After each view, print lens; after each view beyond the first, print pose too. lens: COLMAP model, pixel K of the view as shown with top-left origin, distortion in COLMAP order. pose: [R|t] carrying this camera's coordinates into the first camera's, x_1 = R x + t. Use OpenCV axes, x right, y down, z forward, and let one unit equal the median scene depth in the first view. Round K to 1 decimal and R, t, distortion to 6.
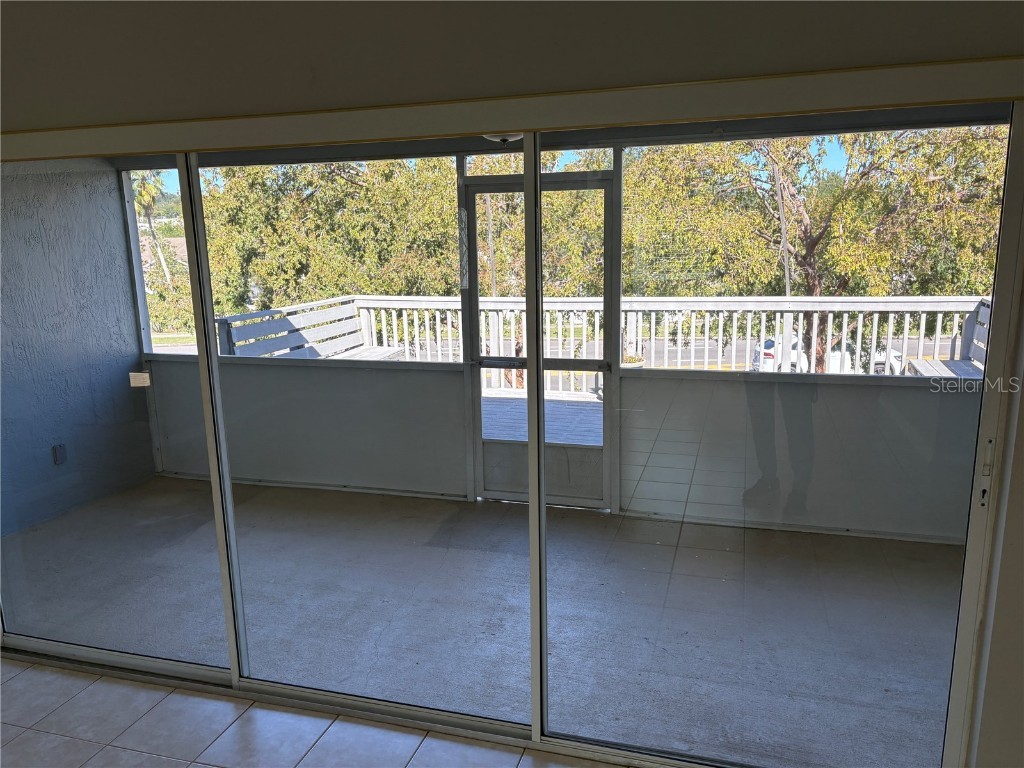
lens RADIAL K [[779.7, 0, 516.4], [0, 779.7, 392.0], [0, 0, 1]] dist [0.069749, -0.058353]
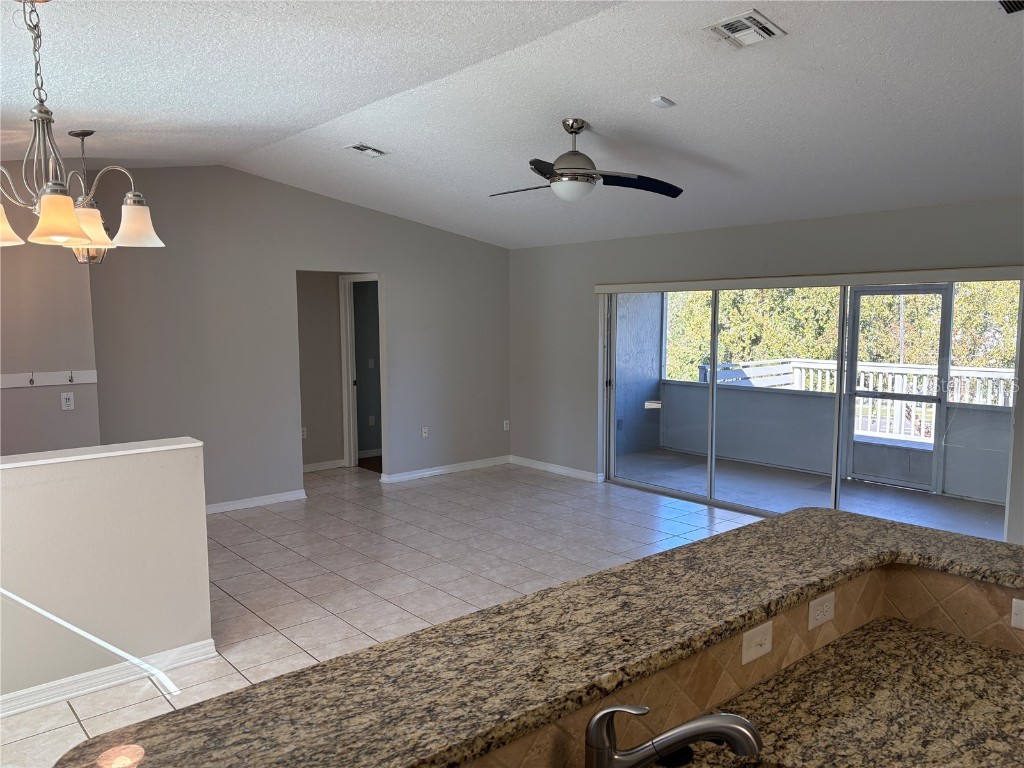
lens RADIAL K [[779.7, 0, 515.9], [0, 779.7, 385.3], [0, 0, 1]] dist [0.069749, -0.058353]
pose [[0.844983, 0.070611, -0.530112, 0.102247], [-0.125234, 0.989809, -0.067777, 0.066597], [0.519924, 0.123658, 0.845215, -0.357783]]
